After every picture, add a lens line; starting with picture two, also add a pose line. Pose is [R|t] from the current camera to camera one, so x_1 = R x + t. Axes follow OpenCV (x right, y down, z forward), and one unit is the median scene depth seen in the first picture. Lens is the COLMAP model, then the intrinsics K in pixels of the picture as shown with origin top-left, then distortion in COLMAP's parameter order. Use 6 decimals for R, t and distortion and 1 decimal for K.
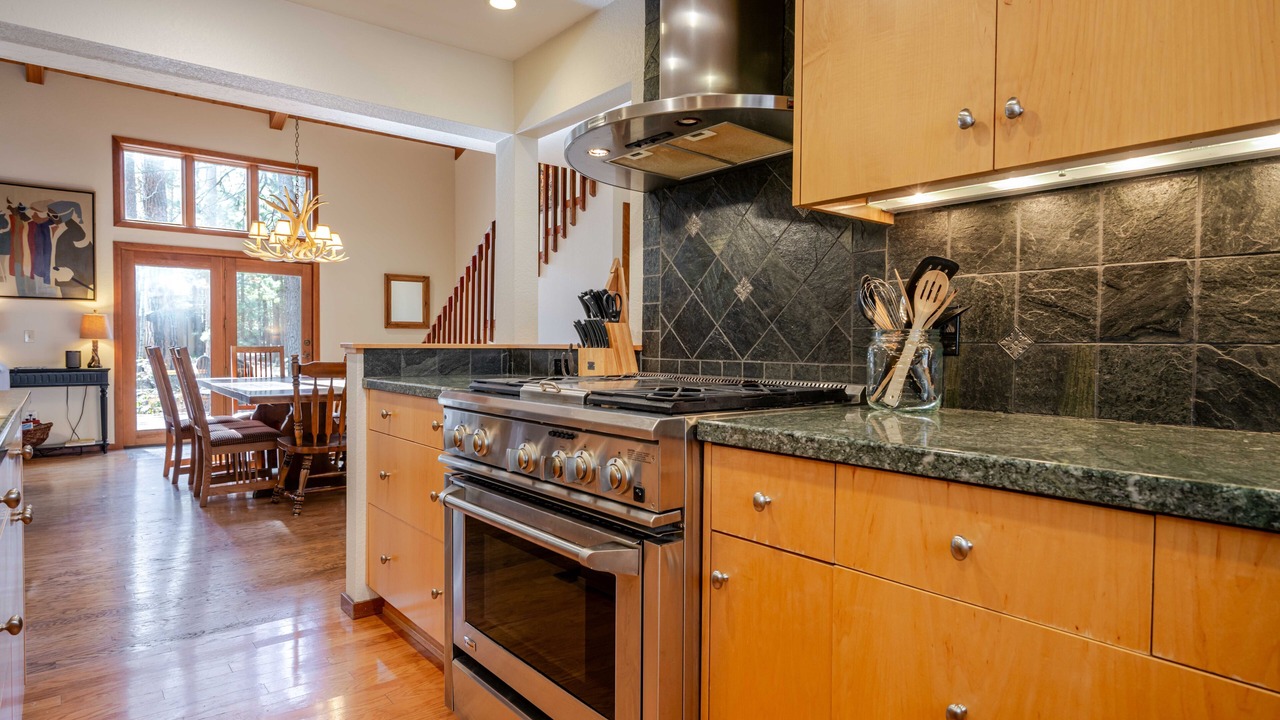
lens RADIAL K [[705.4, 0, 630.4], [0, 705.4, 362.1], [0, 0, 1]] dist [-0.000834, -0.000211]
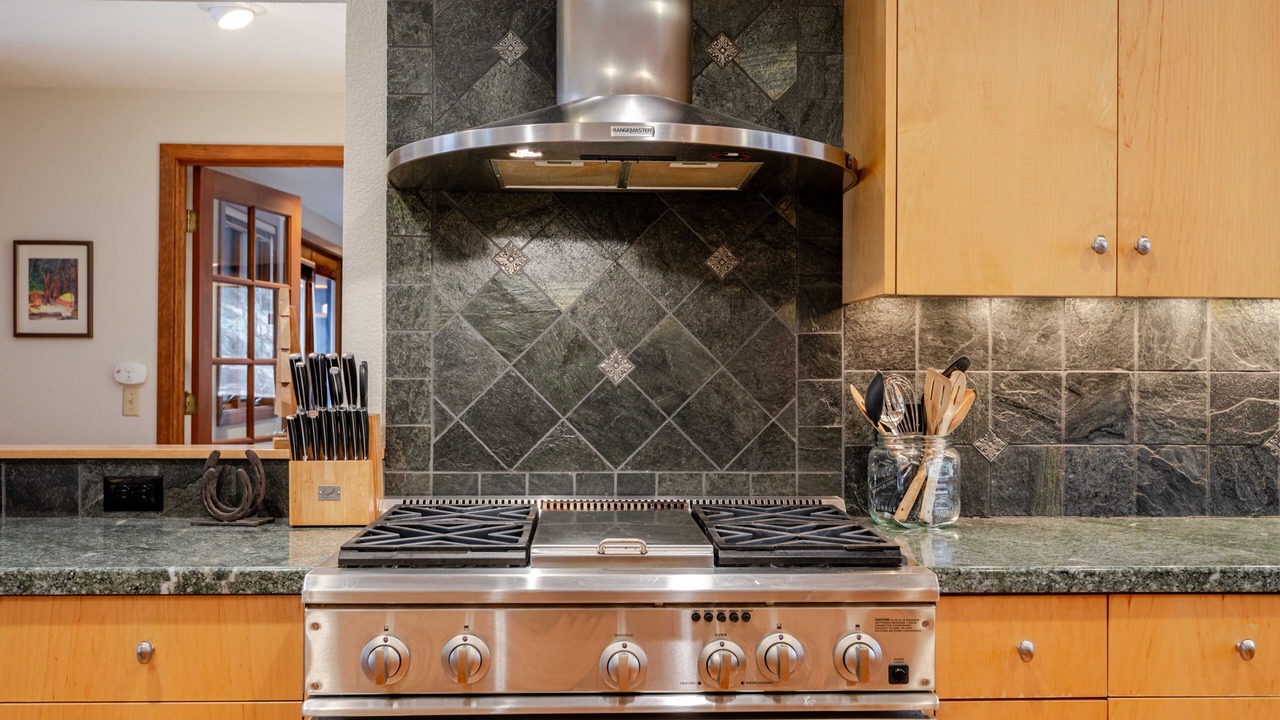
lens RADIAL K [[1270.8, 0, 639.4], [0, 1270.8, 360.6], [0, 0, 1]] dist [0.003901, -0.013157]
pose [[0.599478, -0.002946, 0.800386, -1.041251], [0.021126, 0.999703, -0.012144, -0.120024], [-0.800112, 0.024189, 0.599362, 0.308333]]
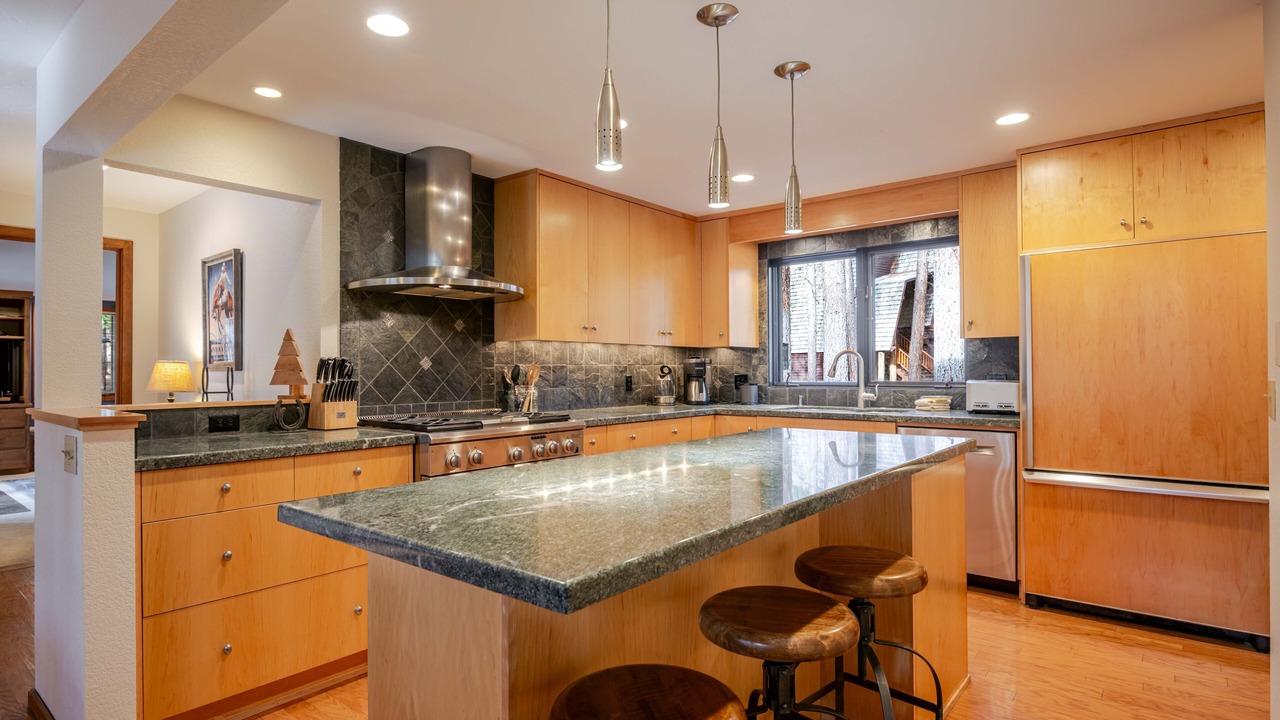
lens RADIAL K [[665.9, 0, 639.2], [0, 665.9, 362.2], [0, 0, 1]] dist [-0.004013, -0.001316]
pose [[-0.208548, 0.004128, 0.978003, -2.067581], [0.027540, 0.999619, 0.001653, -0.120111], [-0.977624, 0.027279, -0.208582, 1.048670]]
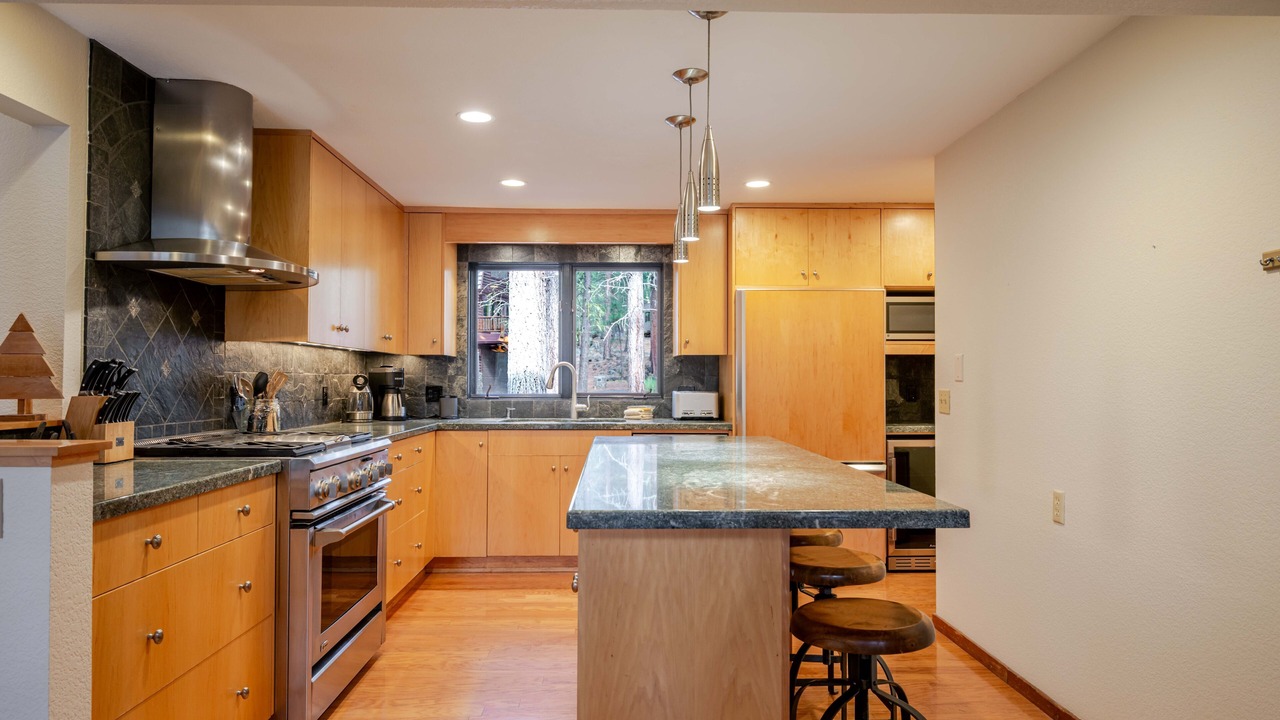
lens RADIAL K [[791.8, 0, 638.2], [0, 791.8, 361.6], [0, 0, 1]] dist [0.005196, 0.000239]
pose [[-0.796690, 0.004451, 0.604371, -1.823605], [0.005760, 0.999983, 0.000228, -0.143419], [-0.604360, 0.003663, -0.796703, 2.099195]]
